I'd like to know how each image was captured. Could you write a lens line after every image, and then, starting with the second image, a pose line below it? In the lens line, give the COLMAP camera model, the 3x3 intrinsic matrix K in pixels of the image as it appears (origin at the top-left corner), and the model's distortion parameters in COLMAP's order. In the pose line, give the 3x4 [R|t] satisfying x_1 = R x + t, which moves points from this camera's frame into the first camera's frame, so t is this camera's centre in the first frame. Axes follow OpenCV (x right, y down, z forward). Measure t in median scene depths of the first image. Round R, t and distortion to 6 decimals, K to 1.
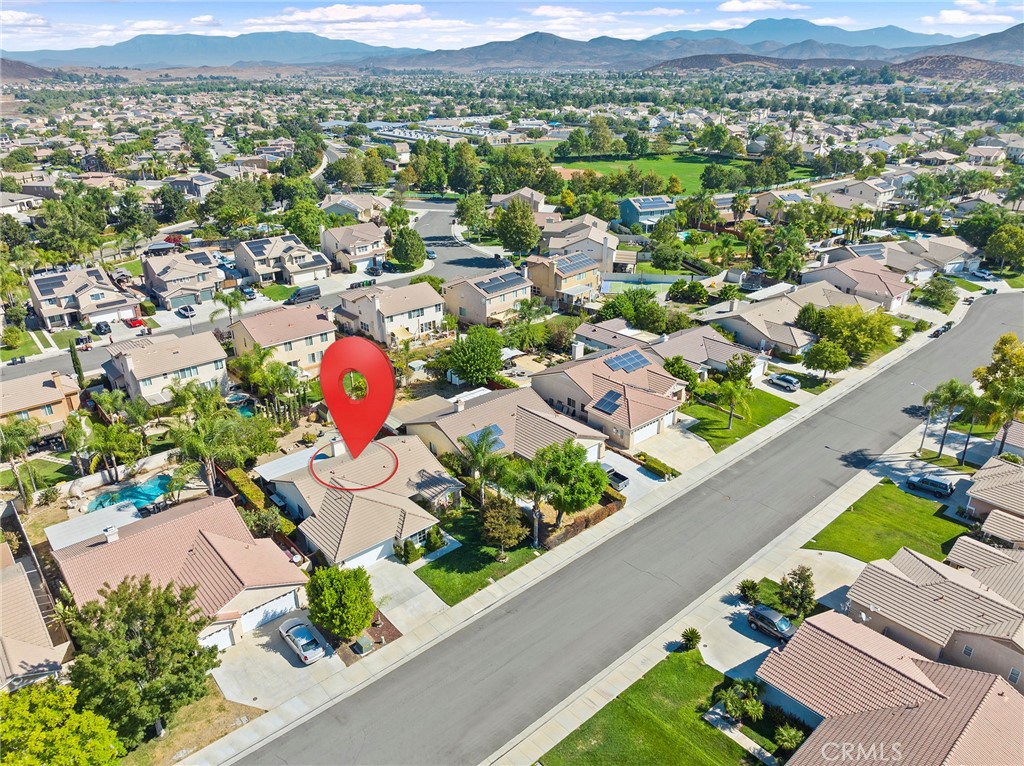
lens RADIAL K [[715.6, 0, 512.0], [0, 715.6, 383.0], [0, 0, 1]] dist [-0.029727, -0.000943]
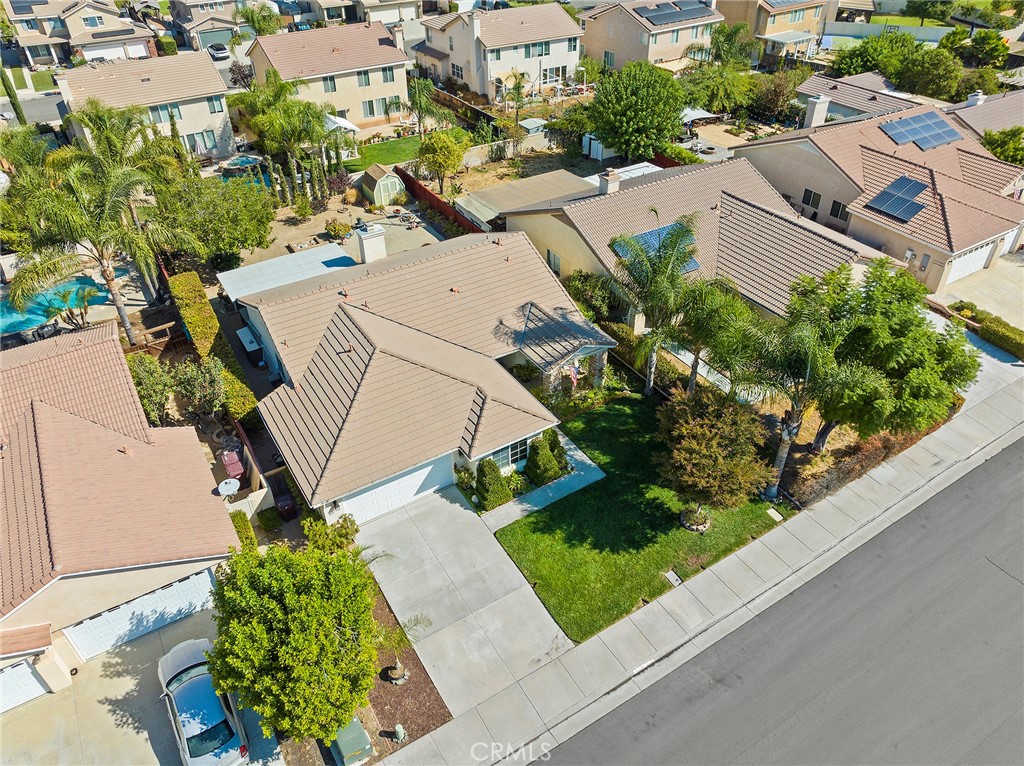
lens RADIAL K [[715.6, 0, 512.0], [0, 715.6, 383.0], [0, 0, 1]] dist [-0.029727, -0.000943]
pose [[0.985494, 0.095989, -0.139954, -0.053969], [-0.060068, 0.968580, 0.241337, 0.048873], [0.158722, -0.229430, 0.960296, 0.437229]]
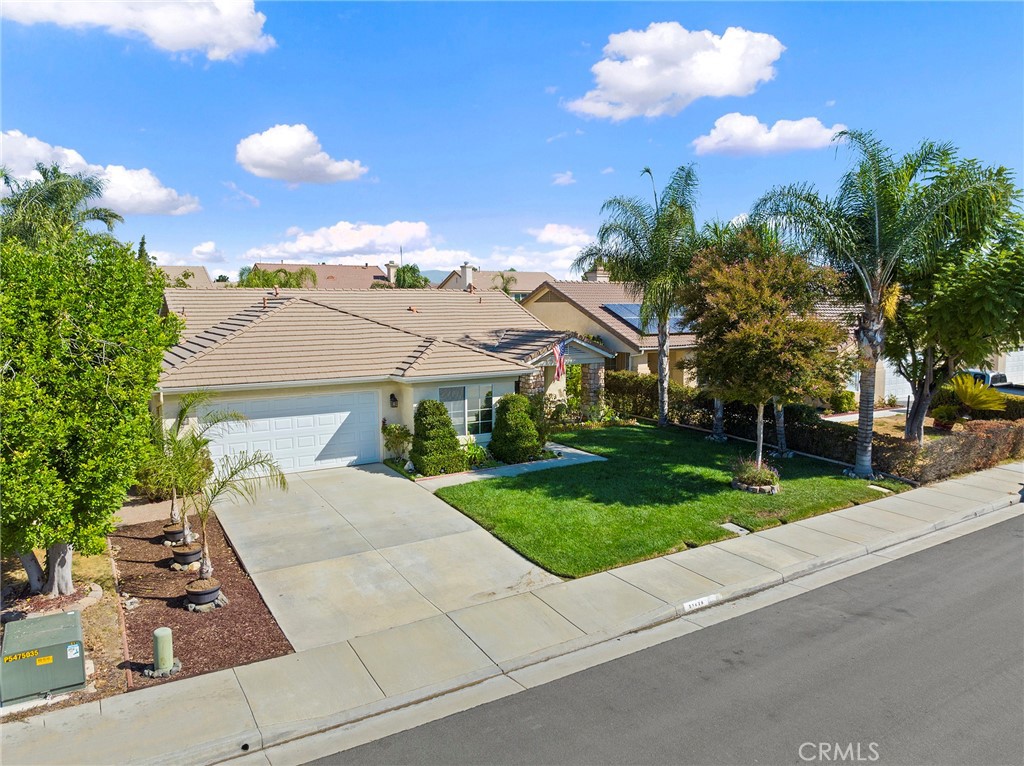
lens RADIAL K [[715.6, 0, 512.0], [0, 715.6, 383.0], [0, 0, 1]] dist [-0.029727, -0.000943]
pose [[0.984937, 0.017187, -0.172059, -0.045065], [-0.067328, 0.954640, -0.290052, 0.220958], [0.159269, 0.297268, 0.941417, 0.537537]]
